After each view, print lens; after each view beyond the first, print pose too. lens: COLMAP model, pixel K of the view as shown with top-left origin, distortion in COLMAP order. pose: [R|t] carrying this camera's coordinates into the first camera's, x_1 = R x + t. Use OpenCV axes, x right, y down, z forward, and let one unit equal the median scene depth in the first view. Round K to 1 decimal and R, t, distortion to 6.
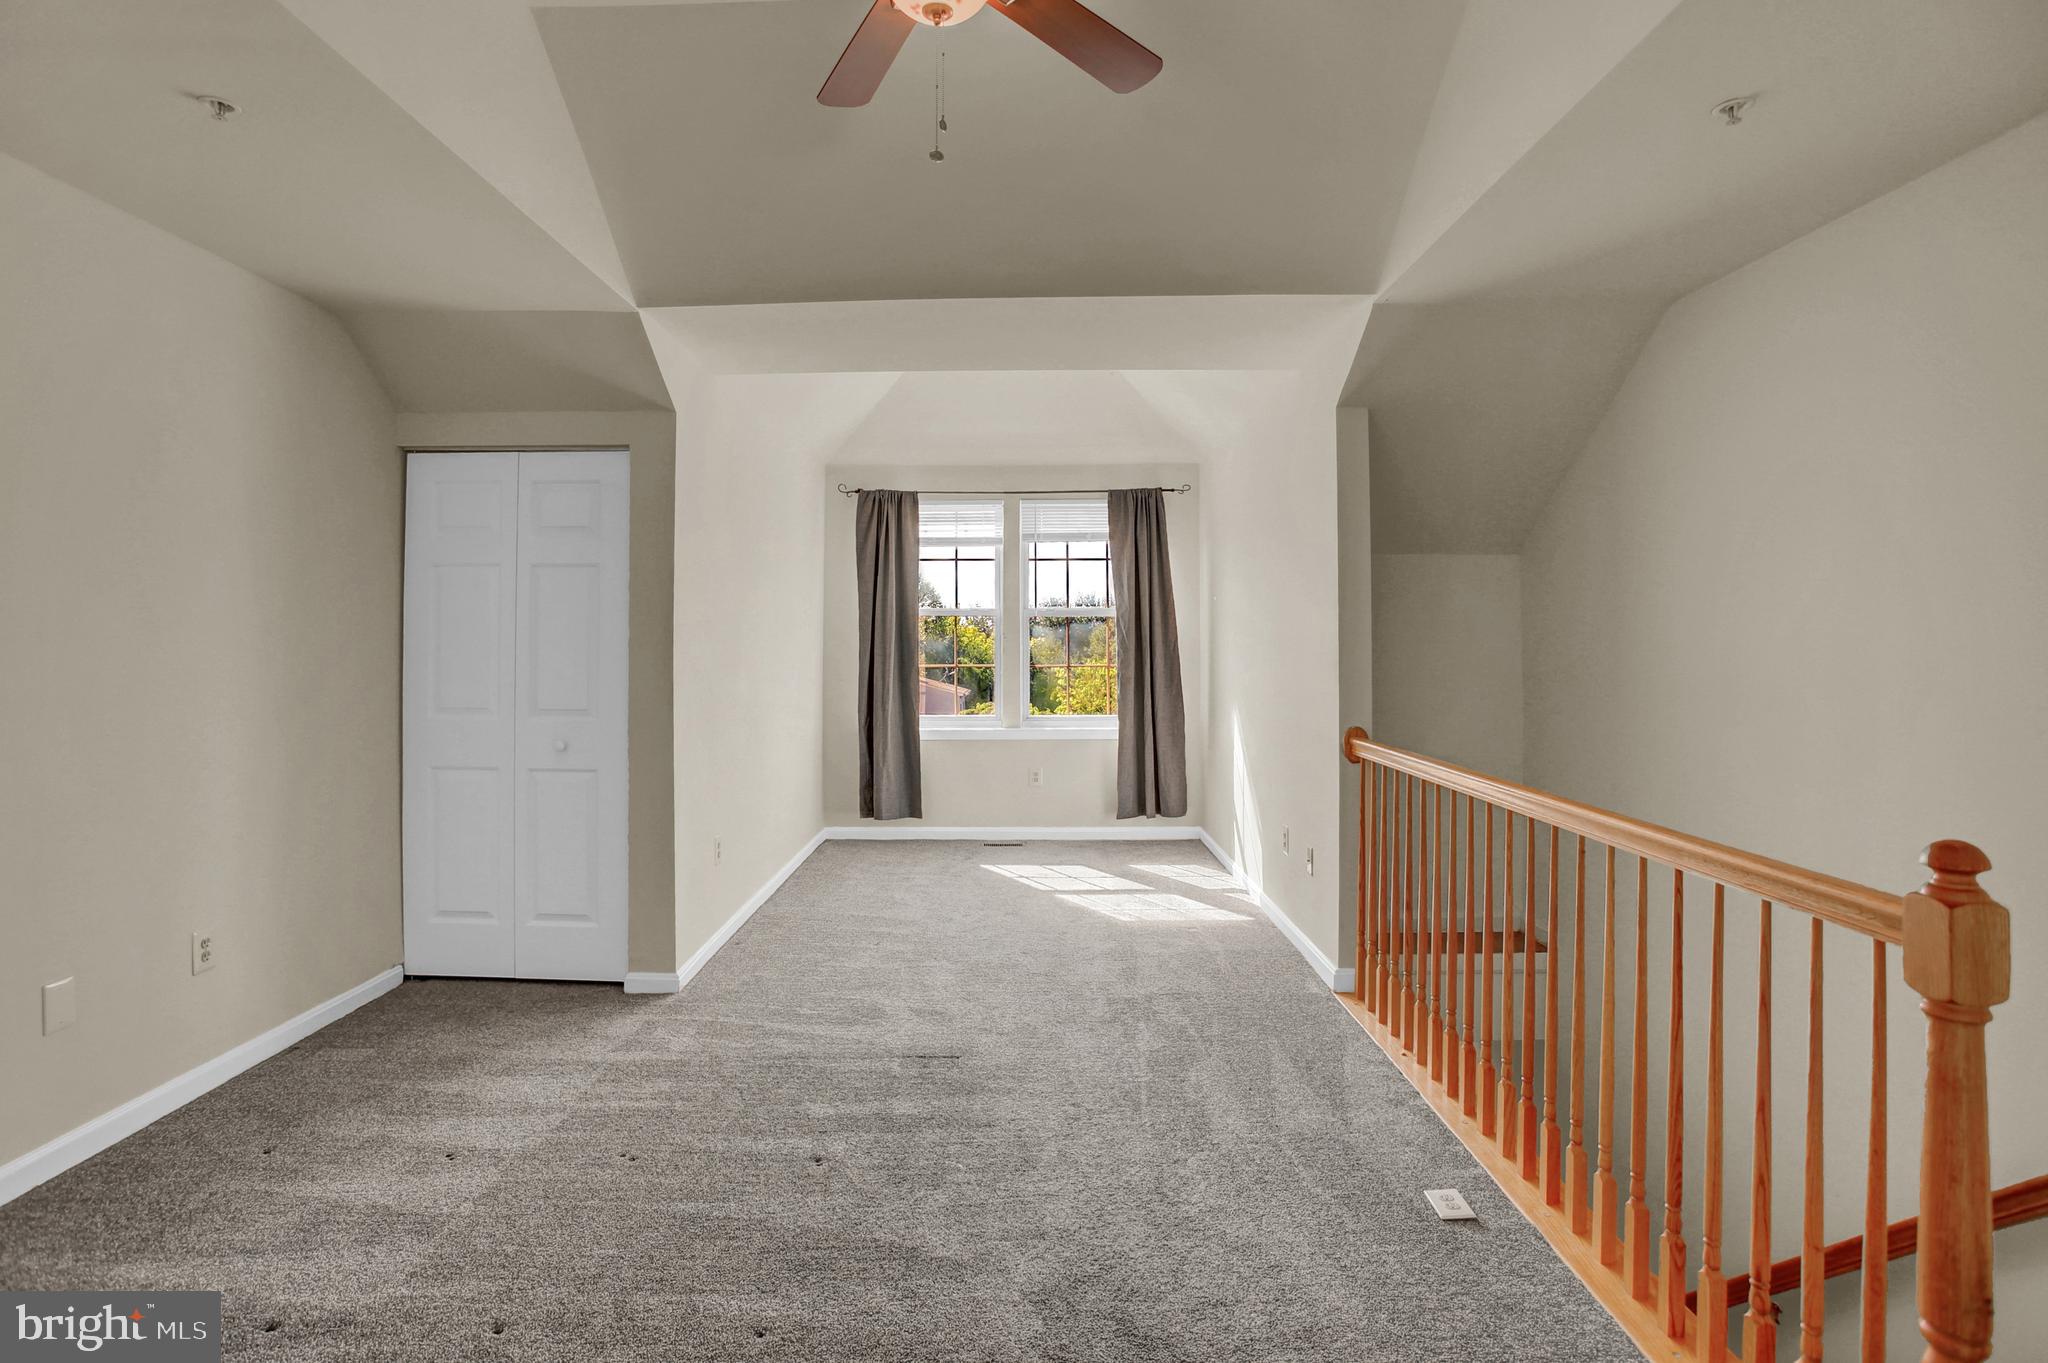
lens RADIAL K [[1021.4, 0, 1019.8], [0, 1021.4, 623.7], [0, 0, 1]] dist [-0.058086, 0.000155]
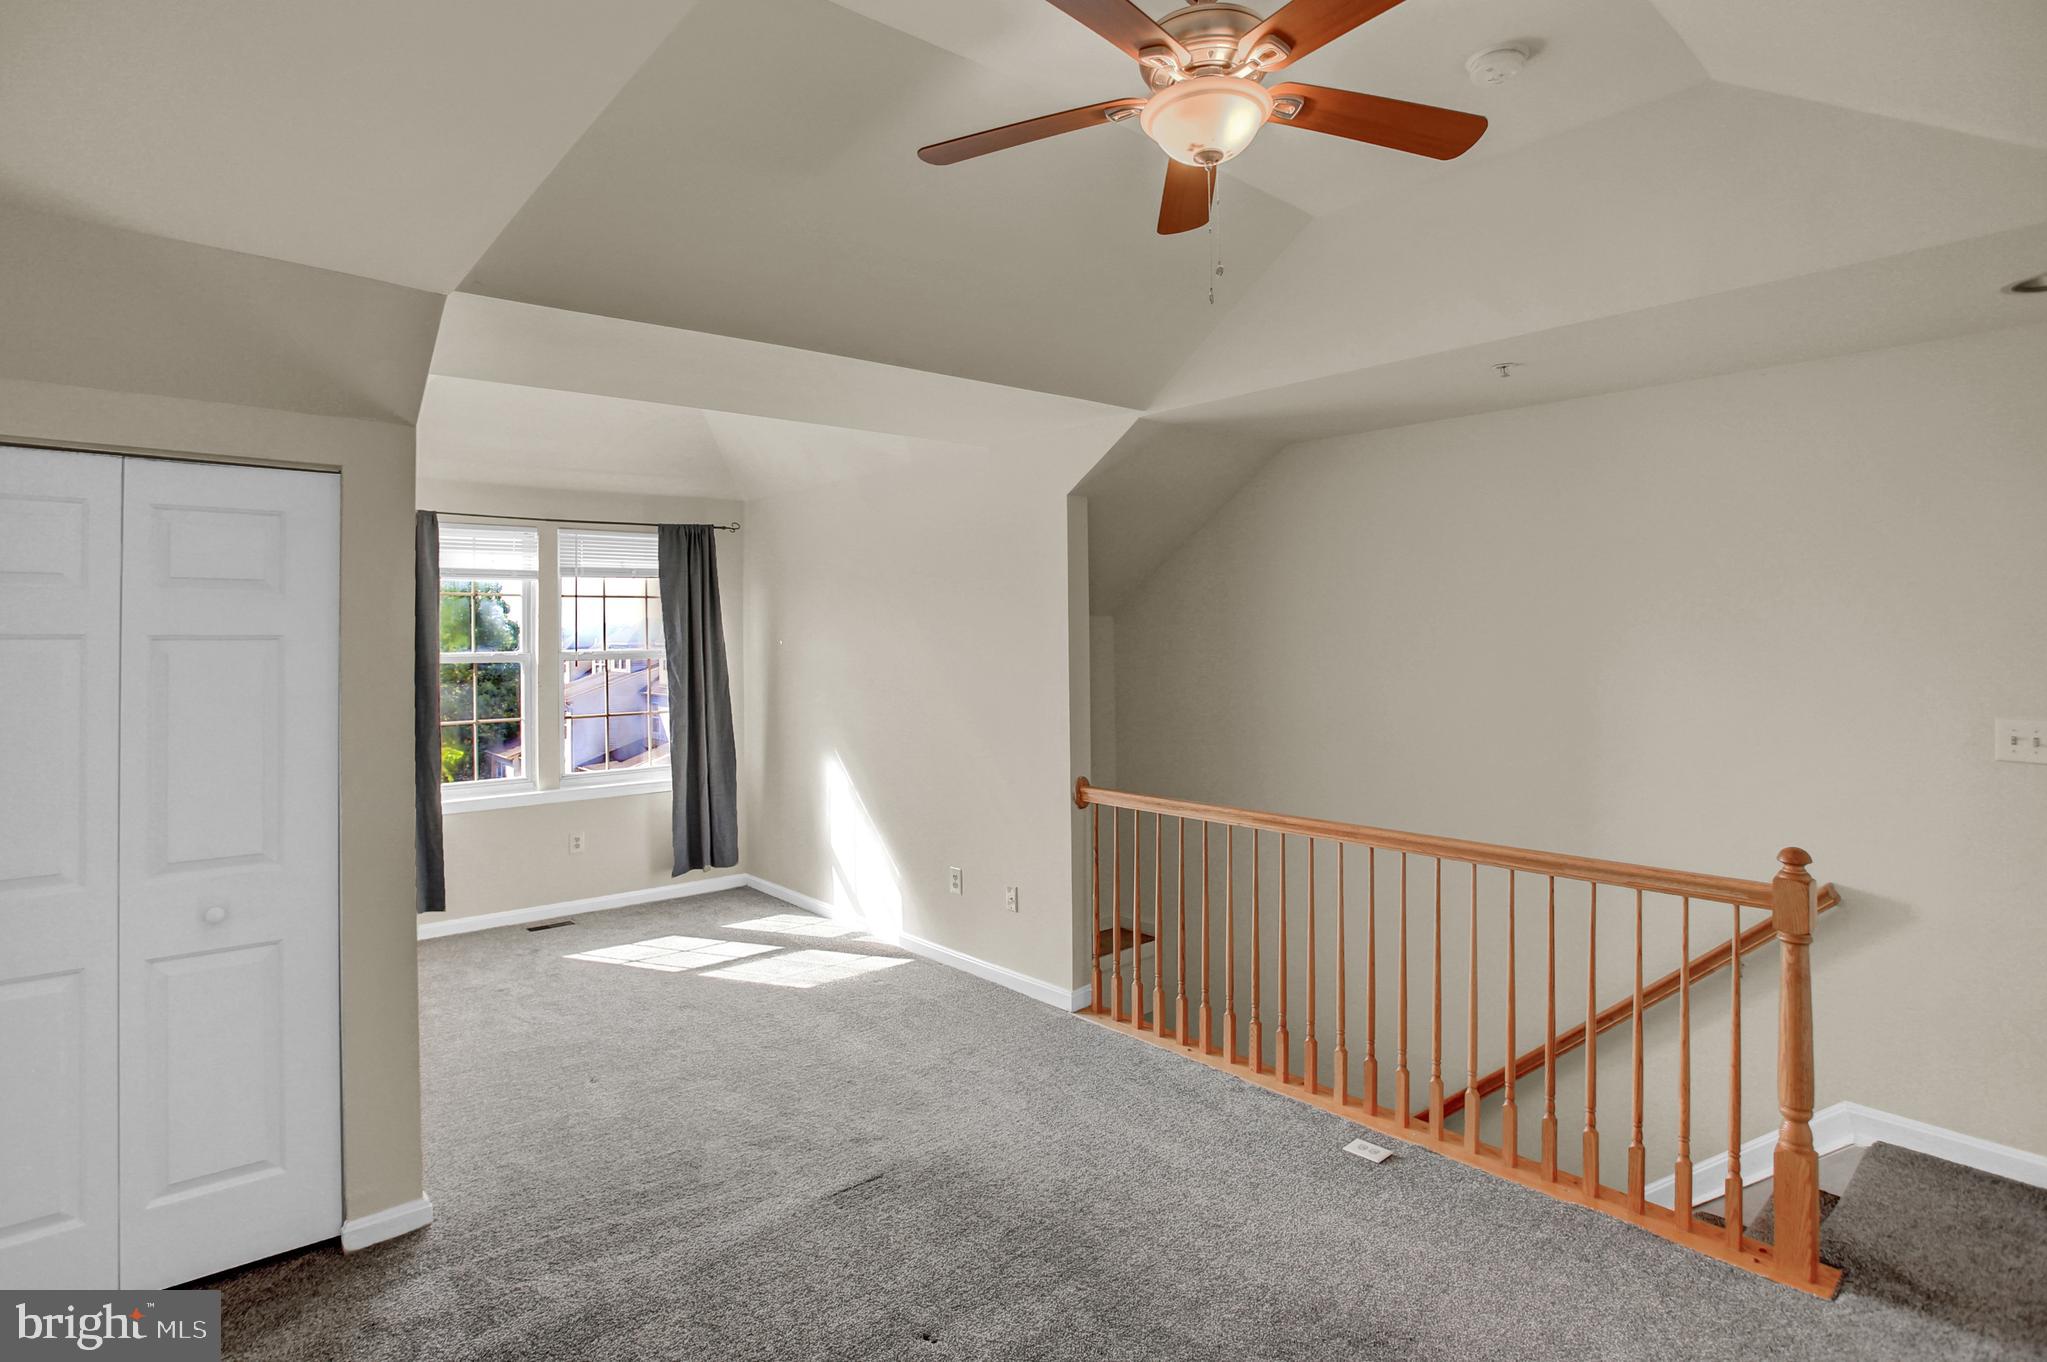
lens RADIAL K [[1003.3, 0, 1023.5], [0, 1003.3, 633.5], [0, 0, 1]] dist [-0.075845, 0.026121]
pose [[0.761706, 0.000131, 0.647923, -0.317339], [-0.001946, 0.999996, 0.002086, -0.044067], [-0.647920, -0.002850, 0.761703, 0.129608]]
